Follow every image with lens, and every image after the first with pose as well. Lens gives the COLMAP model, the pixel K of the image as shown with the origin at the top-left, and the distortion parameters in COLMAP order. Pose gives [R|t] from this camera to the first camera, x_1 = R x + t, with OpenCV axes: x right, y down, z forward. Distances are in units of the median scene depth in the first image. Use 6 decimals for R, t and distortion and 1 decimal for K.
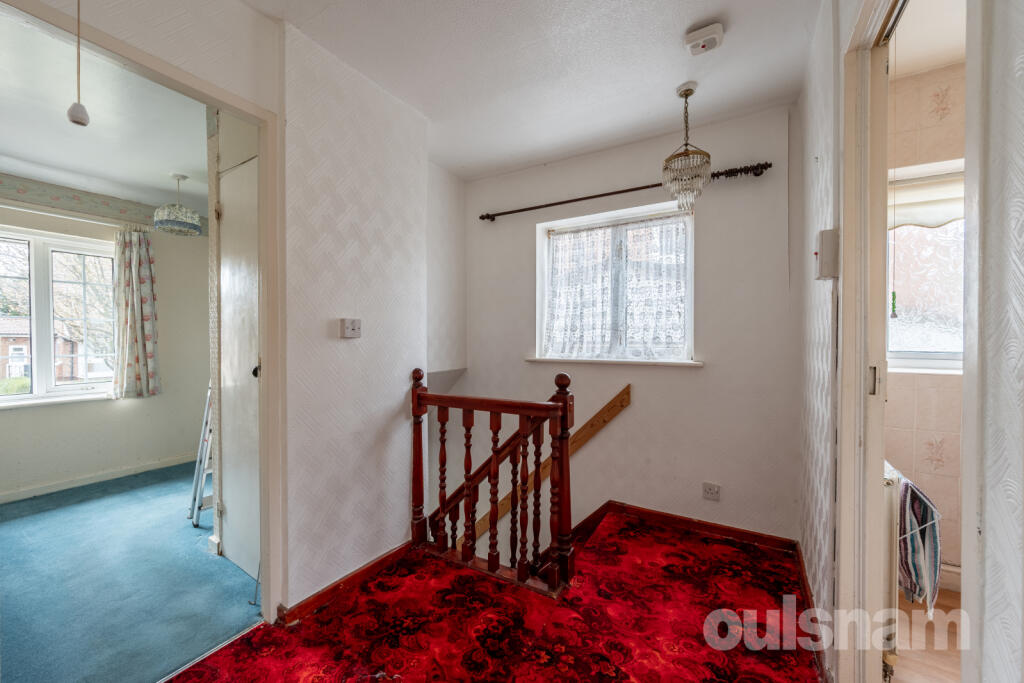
lens RADIAL K [[397.7, 0, 510.1], [0, 397.7, 341.6], [0, 0, 1]] dist [-0.002913, 0.000077]
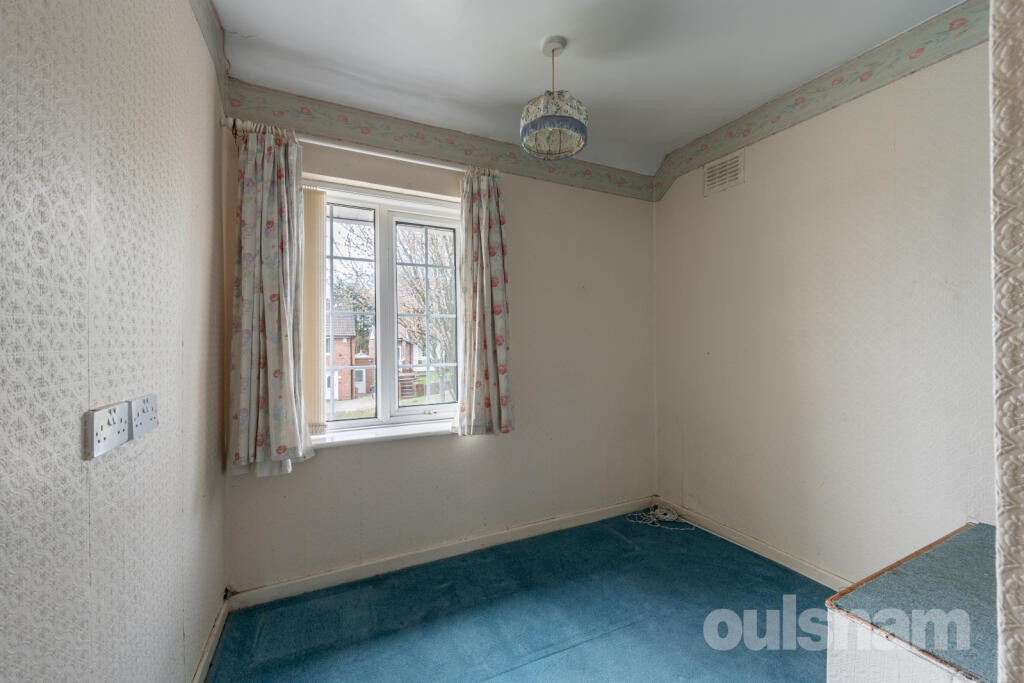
lens RADIAL K [[397.7, 0, 512.9], [0, 397.7, 337.8], [0, 0, 1]] dist [-0.002913, 0.000077]
pose [[0.833176, -0.000870, -0.553007, -0.553466], [-0.000162, 0.999998, -0.001816, -0.013732], [0.553008, 0.001603, 0.833174, 0.492080]]
